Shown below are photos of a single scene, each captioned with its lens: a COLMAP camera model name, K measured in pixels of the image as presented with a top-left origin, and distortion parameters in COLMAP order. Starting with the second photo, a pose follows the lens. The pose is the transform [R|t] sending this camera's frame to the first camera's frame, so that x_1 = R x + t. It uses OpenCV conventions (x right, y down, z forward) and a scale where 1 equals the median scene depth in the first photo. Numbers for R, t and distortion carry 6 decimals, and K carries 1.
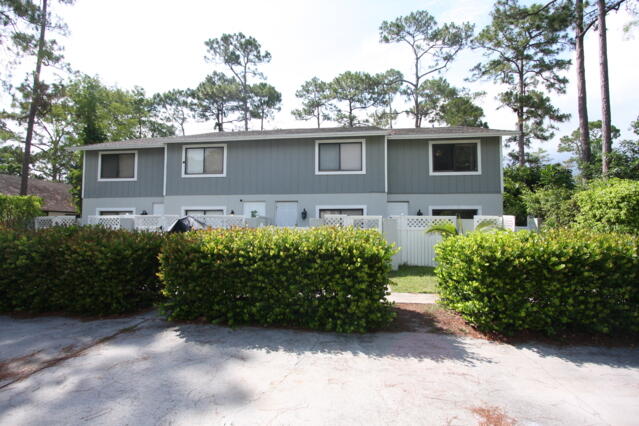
lens RADIAL K [[297.8, 0, 319.2], [0, 297.8, 213.0], [0, 0, 1]] dist [-0.010855, 0.001986]
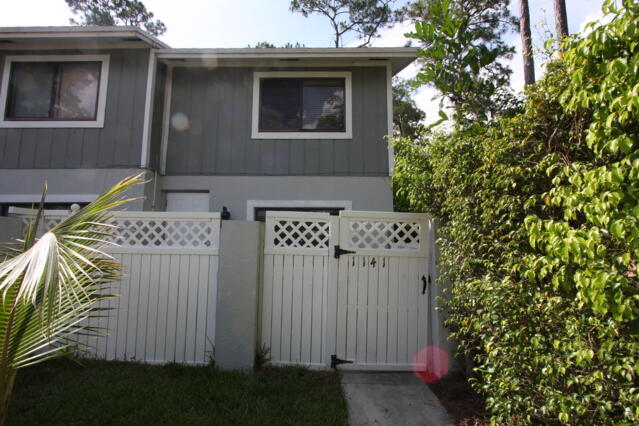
lens RADIAL K [[297.8, 0, 320.1], [0, 297.8, 213.3], [0, 0, 1]] dist [-0.010855, 0.001986]
pose [[0.993501, 0.014881, 0.112850, 0.224862], [-0.008300, 0.998249, -0.058560, 0.012580], [-0.113524, 0.057243, 0.991885, 0.266529]]
